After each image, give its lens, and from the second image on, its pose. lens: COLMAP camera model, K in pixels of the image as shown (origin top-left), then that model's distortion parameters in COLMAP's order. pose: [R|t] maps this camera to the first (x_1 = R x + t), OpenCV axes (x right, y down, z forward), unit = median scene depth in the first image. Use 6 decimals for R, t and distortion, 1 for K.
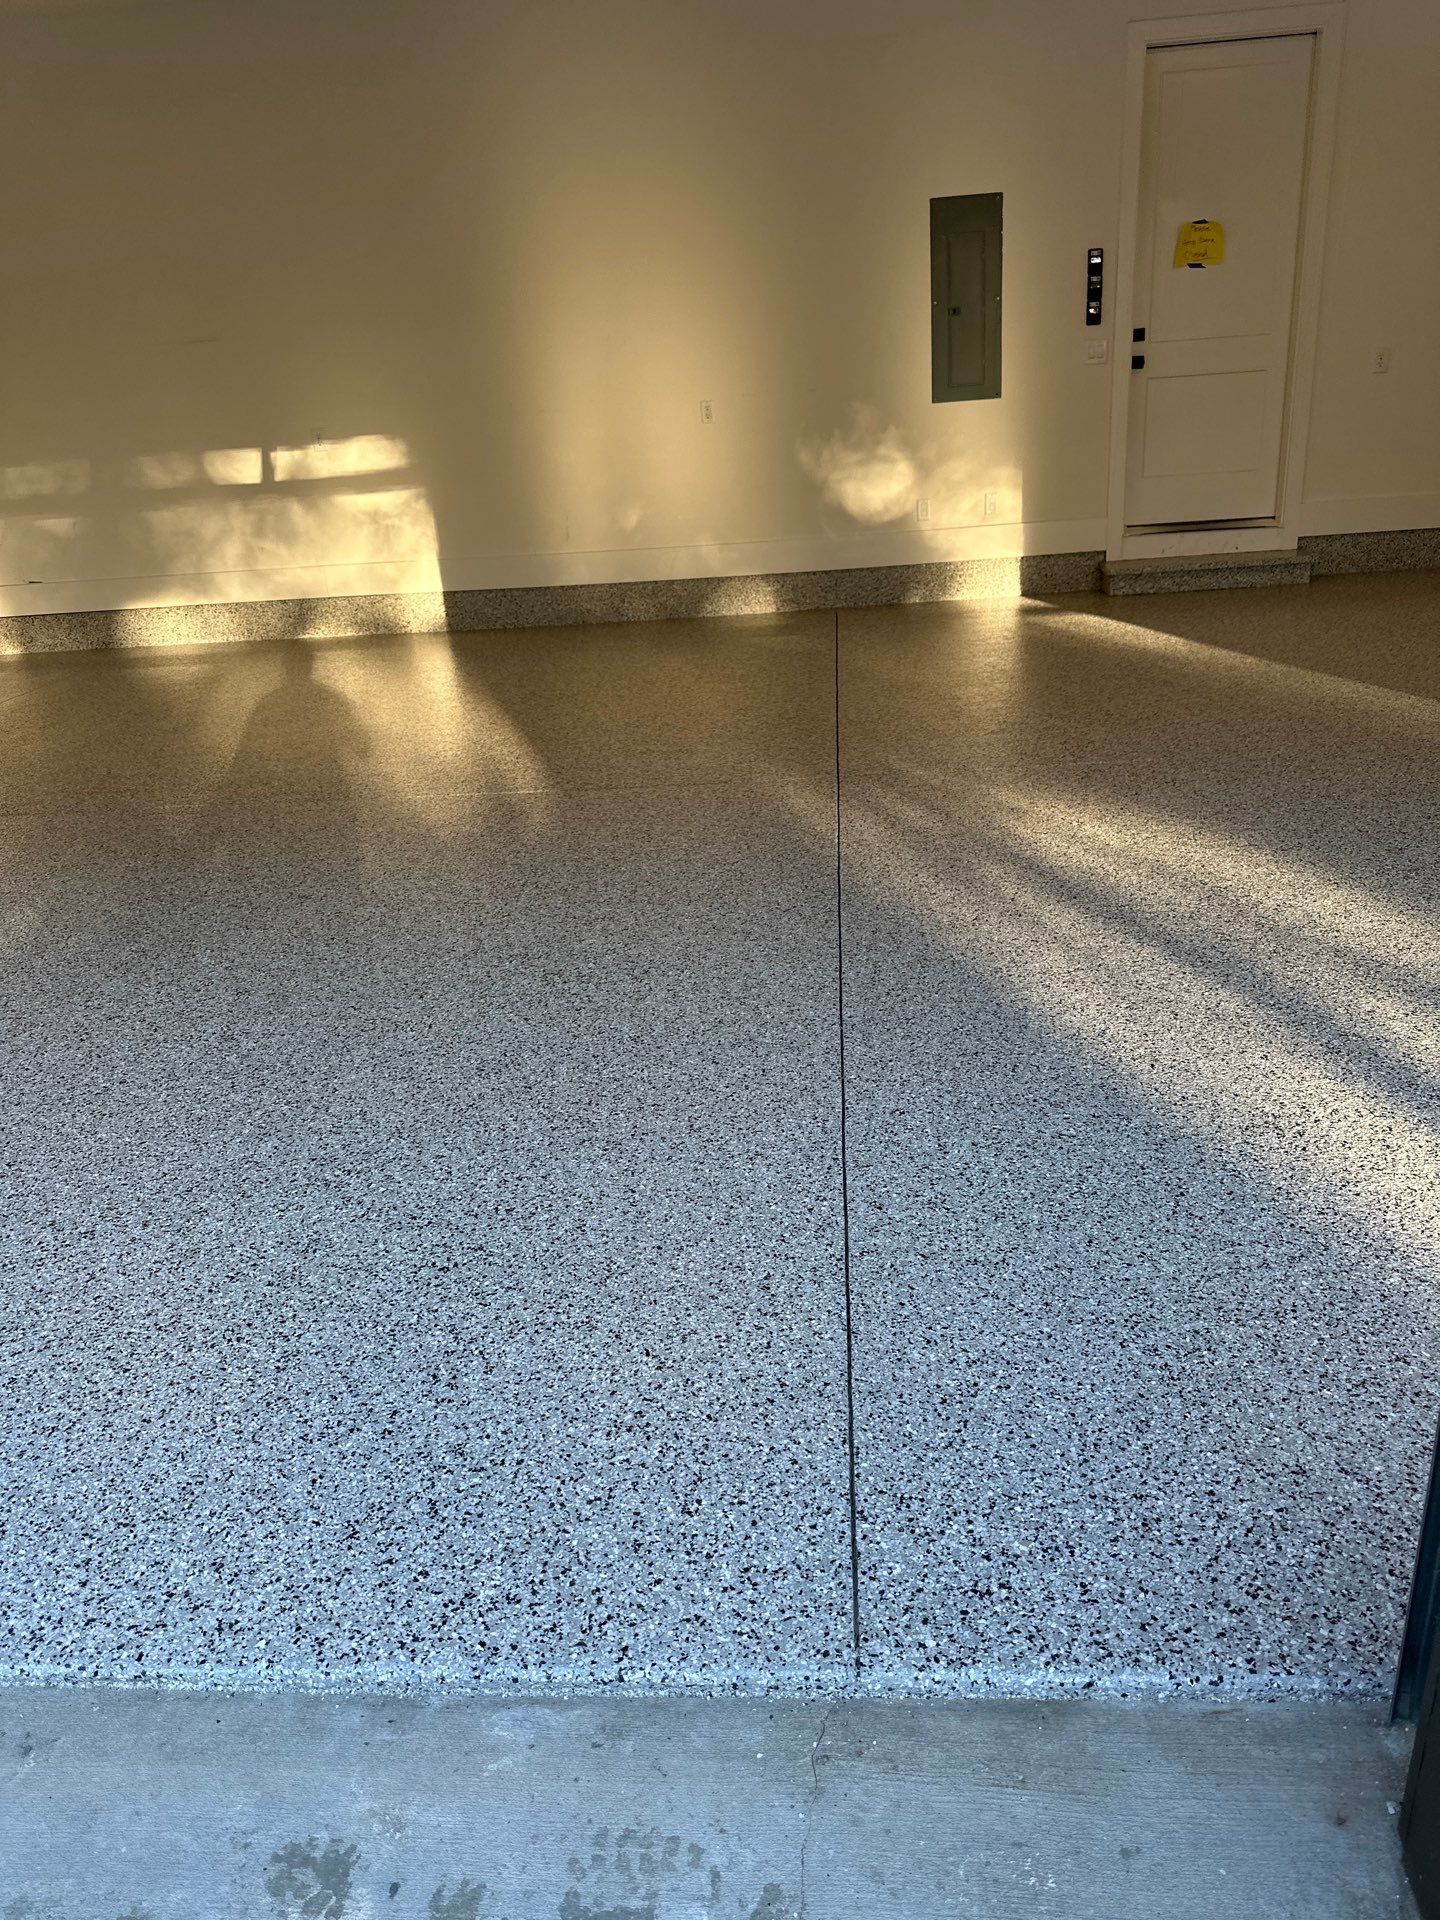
lens RADIAL K [[1339.5, 0, 720.0], [0, 1339.5, 960.0], [0, 0, 1]] dist [0.121672, -0.189025]
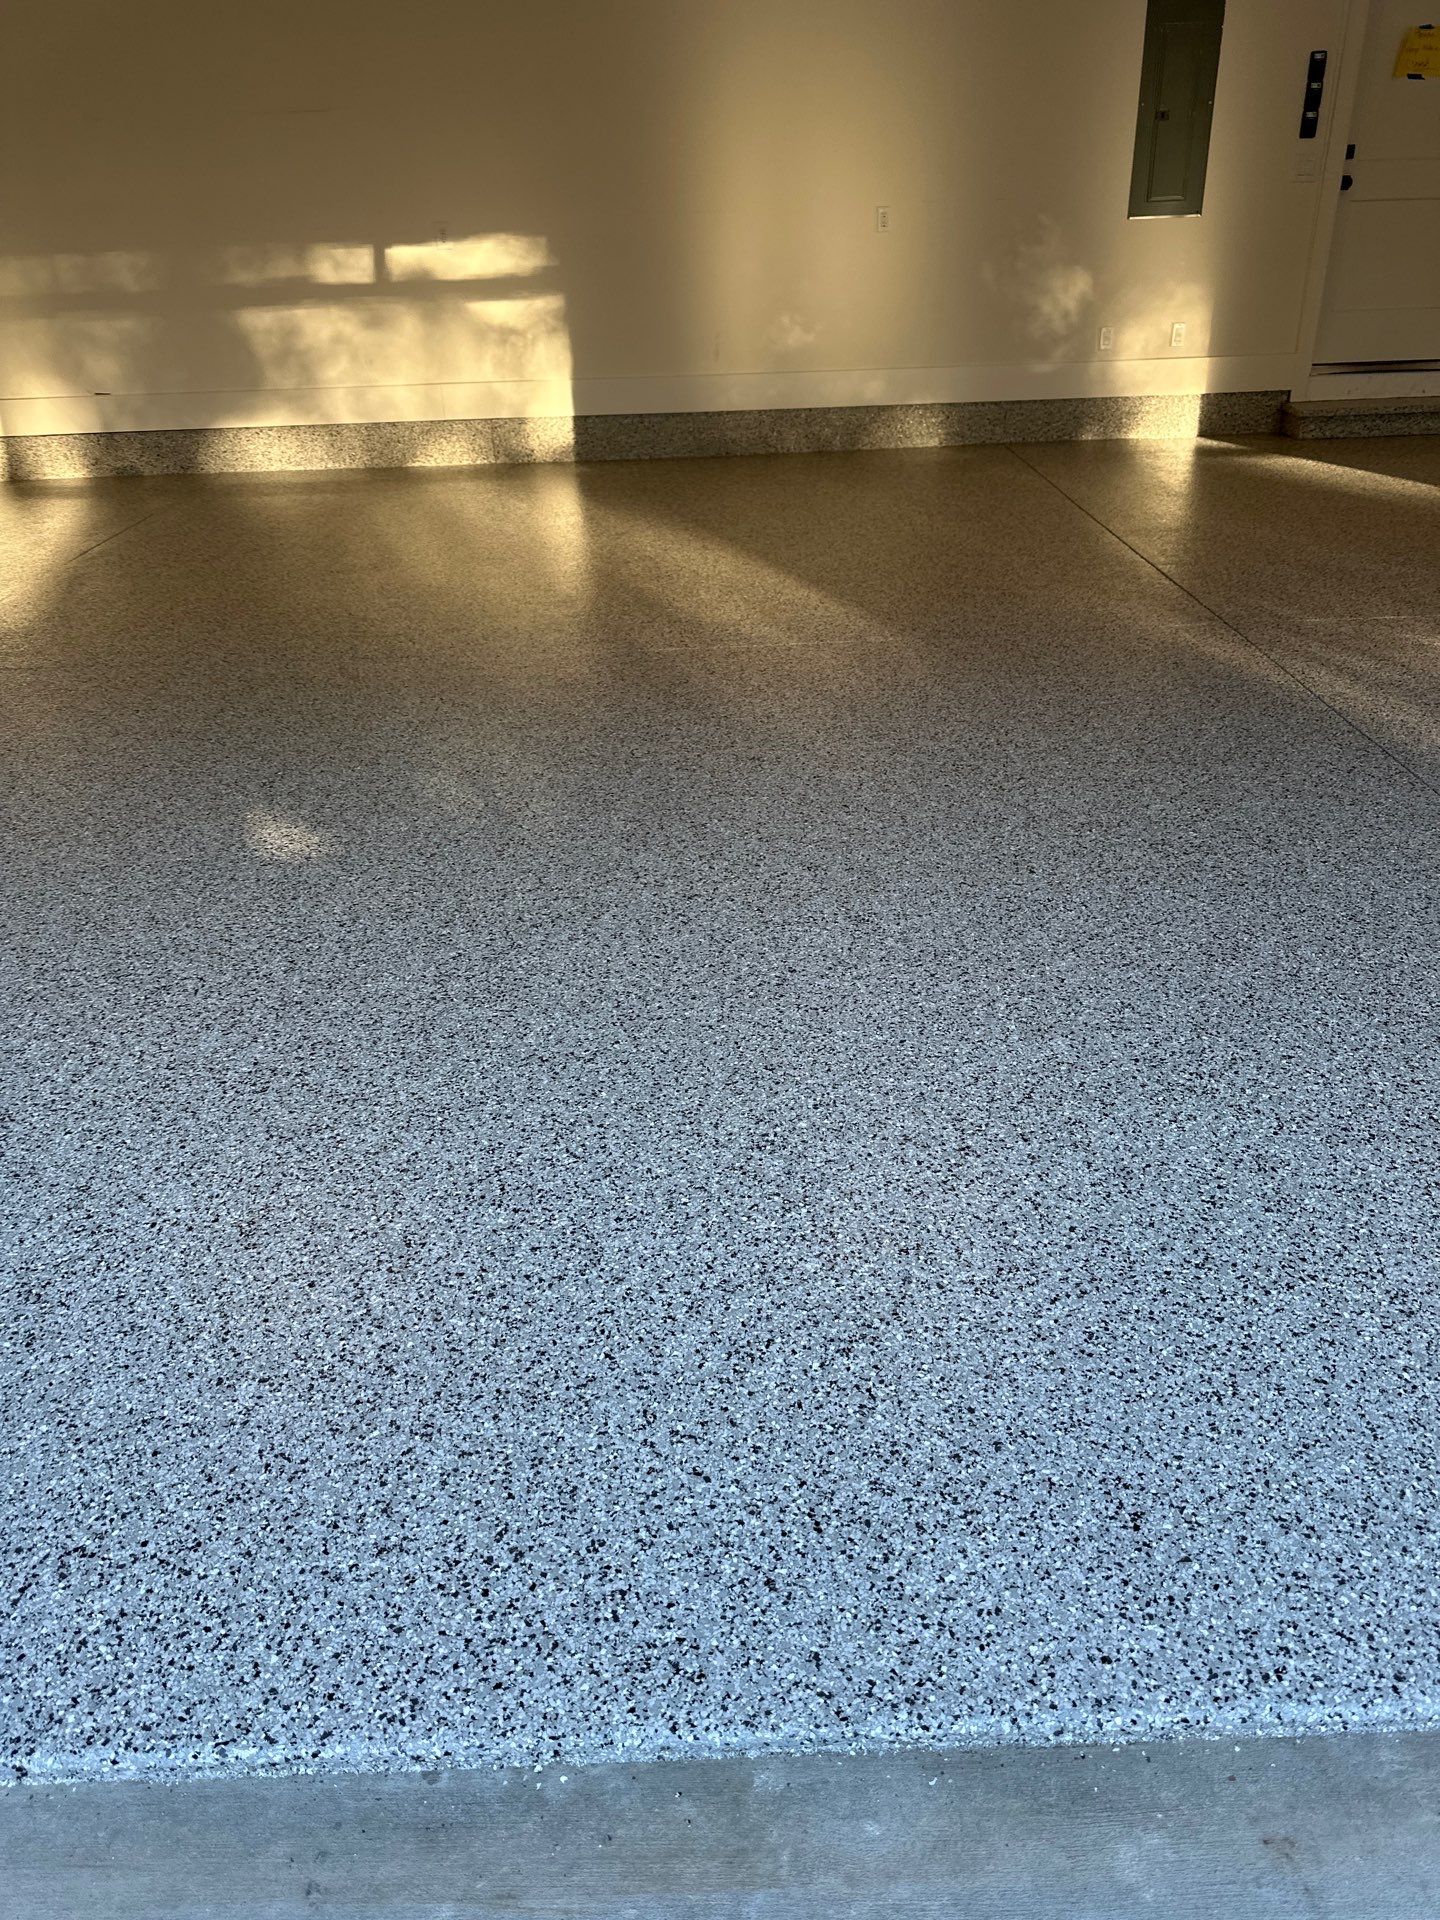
lens RADIAL K [[1358.3, 0, 720.0], [0, 1358.3, 960.0], [0, 0, 1]] dist [0.034867, -0.035867]
pose [[0.995451, -0.011149, 0.094616, -0.207813], [0.001554, 0.994897, 0.100884, -0.001934], [-0.095257, -0.100278, 0.990389, 0.053157]]
